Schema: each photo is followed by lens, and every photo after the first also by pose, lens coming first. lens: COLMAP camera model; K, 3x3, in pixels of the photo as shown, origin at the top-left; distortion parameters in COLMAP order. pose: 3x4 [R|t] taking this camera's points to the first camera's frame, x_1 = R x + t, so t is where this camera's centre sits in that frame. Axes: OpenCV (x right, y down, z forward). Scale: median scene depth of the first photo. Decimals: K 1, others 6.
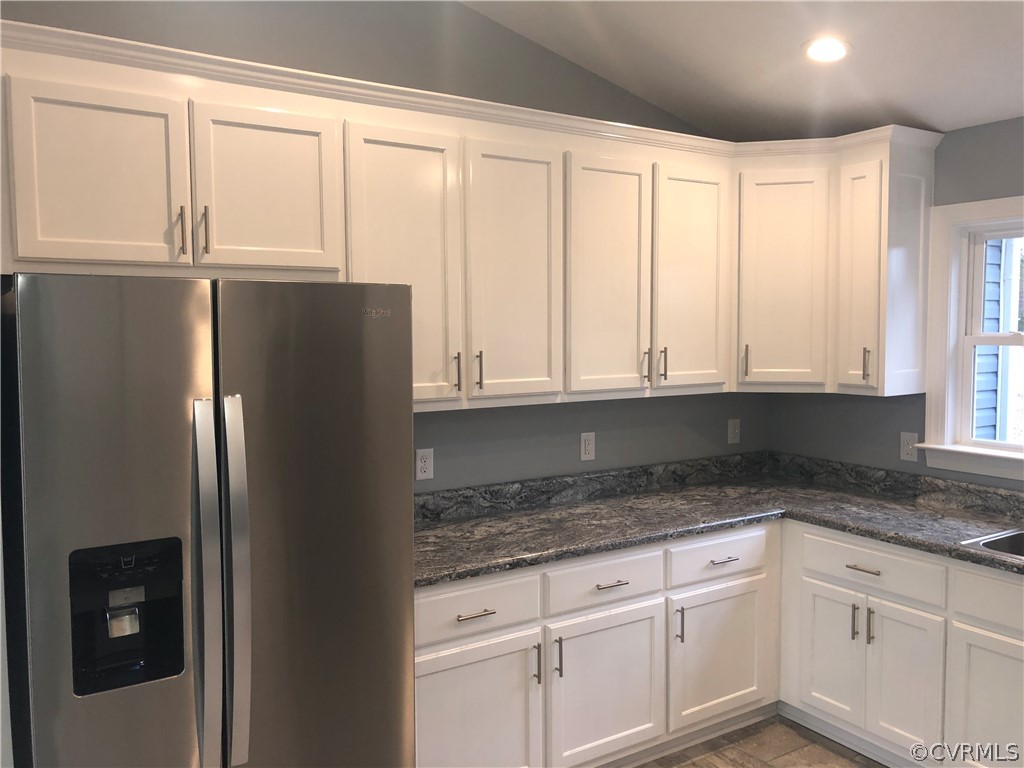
lens RADIAL K [[850.6, 0, 519.1], [0, 850.6, 370.4], [0, 0, 1]] dist [0.007667, 0.007092]
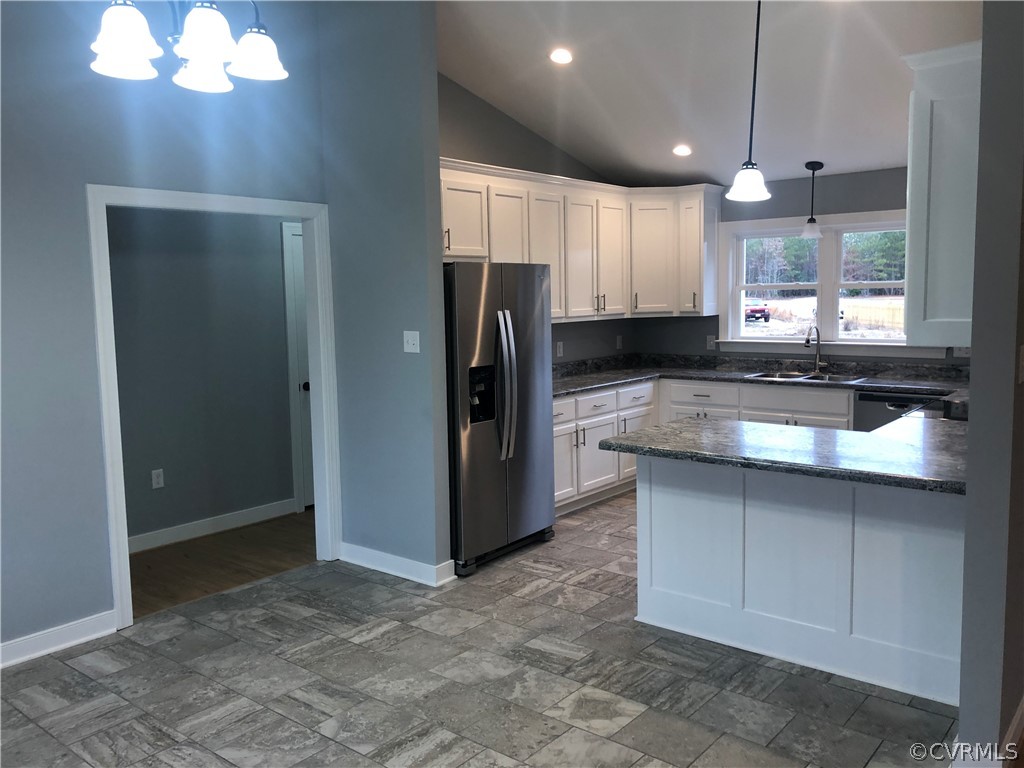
lens RADIAL K [[837.4, 0, 512.0], [0, 837.4, 384.0], [0, 0, 1]] dist [0.060295, -0.004321]
pose [[0.952995, -0.051402, 0.298594, -0.621313], [0.036676, 0.997828, 0.054715, 0.065974], [-0.300758, -0.041191, 0.952811, -0.793065]]
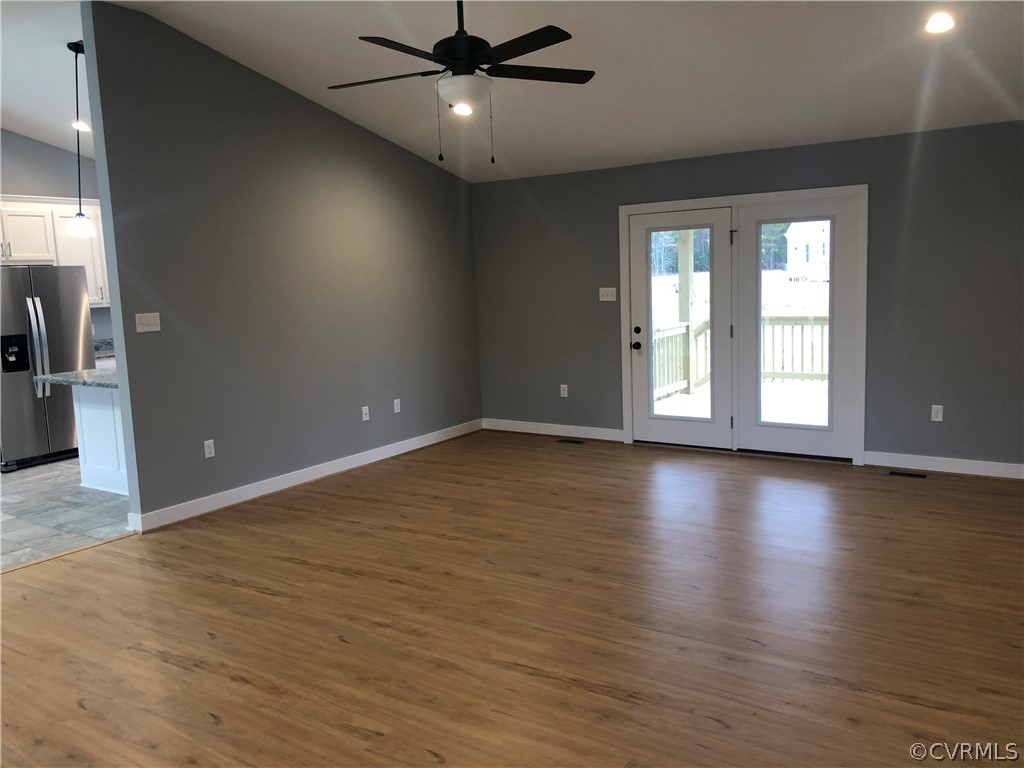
lens RADIAL K [[834.2, 0, 512.0], [0, 834.2, 384.0], [0, 0, 1]] dist [0.007554, 0.007916]
pose [[0.922938, -0.084756, 0.375501, 0.107657], [0.056339, 0.994697, 0.086041, 0.123545], [-0.380803, -0.058255, 0.922819, -1.901442]]
